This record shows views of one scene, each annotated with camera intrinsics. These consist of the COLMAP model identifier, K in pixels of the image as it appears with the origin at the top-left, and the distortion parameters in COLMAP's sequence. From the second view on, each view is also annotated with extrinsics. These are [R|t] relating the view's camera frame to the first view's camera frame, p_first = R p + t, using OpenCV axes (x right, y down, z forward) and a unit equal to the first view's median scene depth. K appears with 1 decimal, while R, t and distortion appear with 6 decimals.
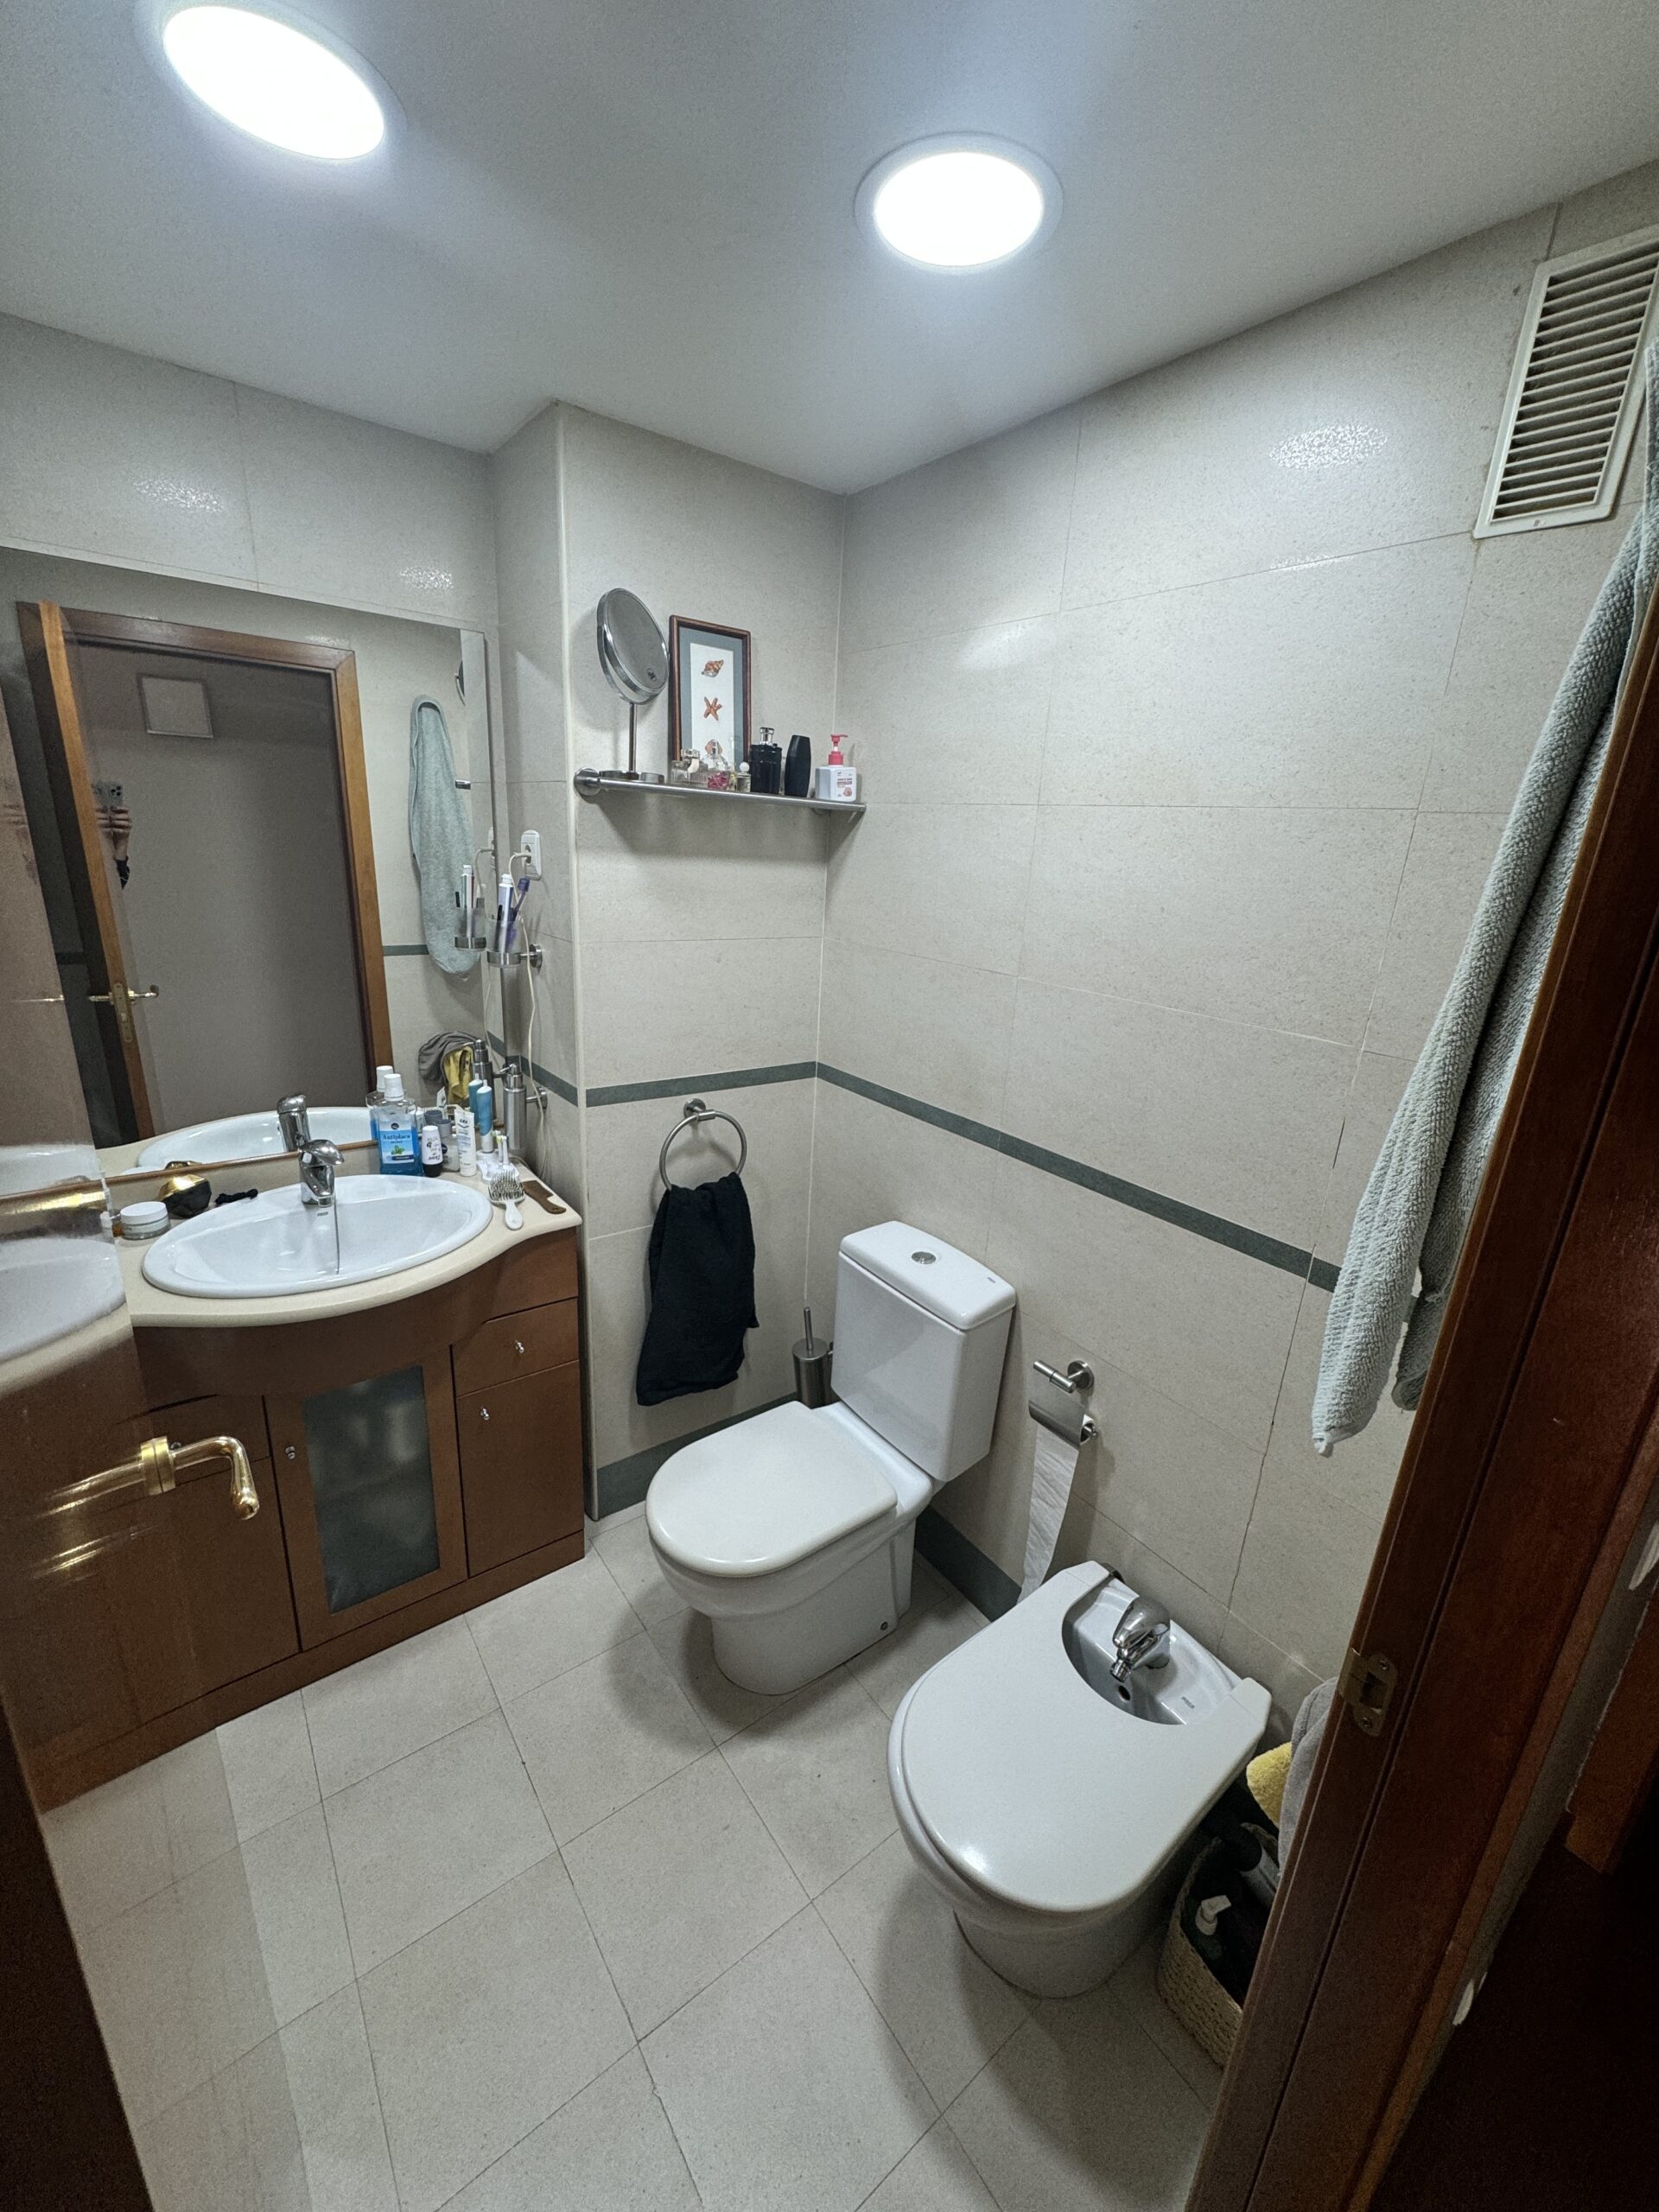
lens RADIAL K [[886.0, 0, 835.1], [0, 886.0, 1101.8], [0, 0, 1]] dist [-0.004026, 0.000585]
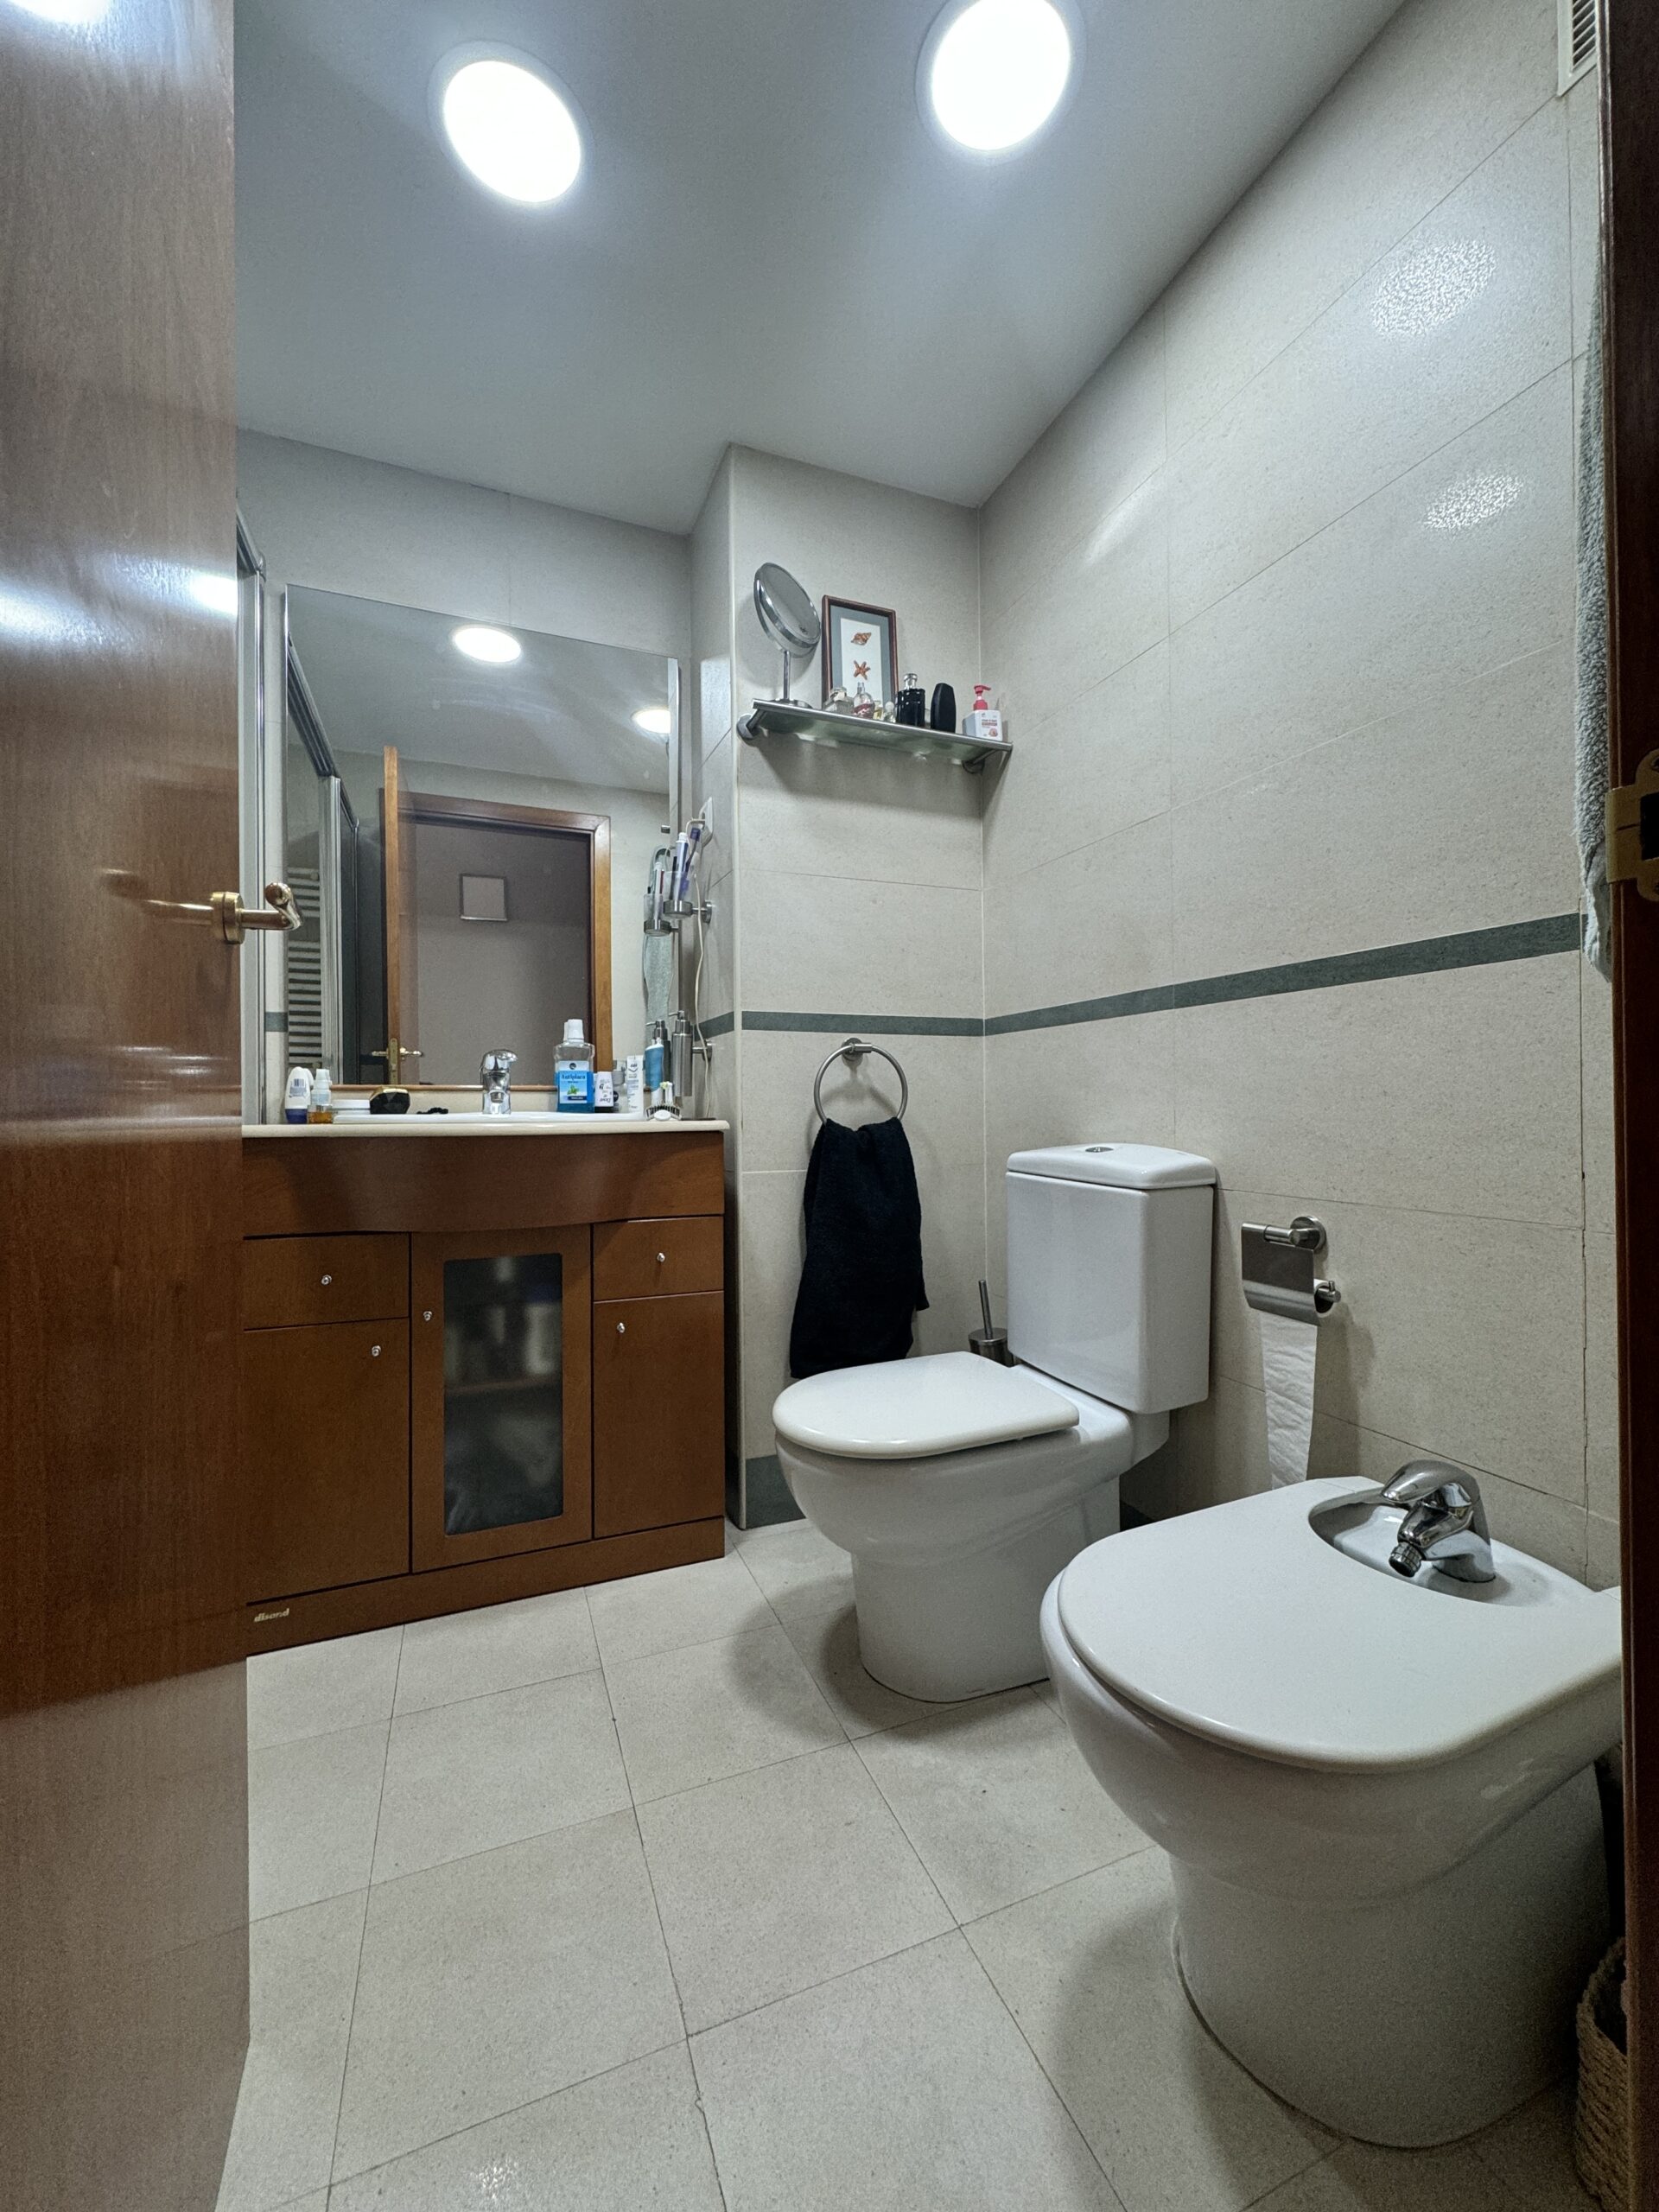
lens RADIAL K [[886.0, 0, 831.8], [0, 886.0, 1104.1], [0, 0, 1]] dist [-0.004026, 0.000585]
pose [[0.963457, -0.065264, -0.259791, 0.077913], [-0.016685, 0.953359, -0.301376, 0.408553], [0.267343, 0.294697, 0.917432, 0.131509]]
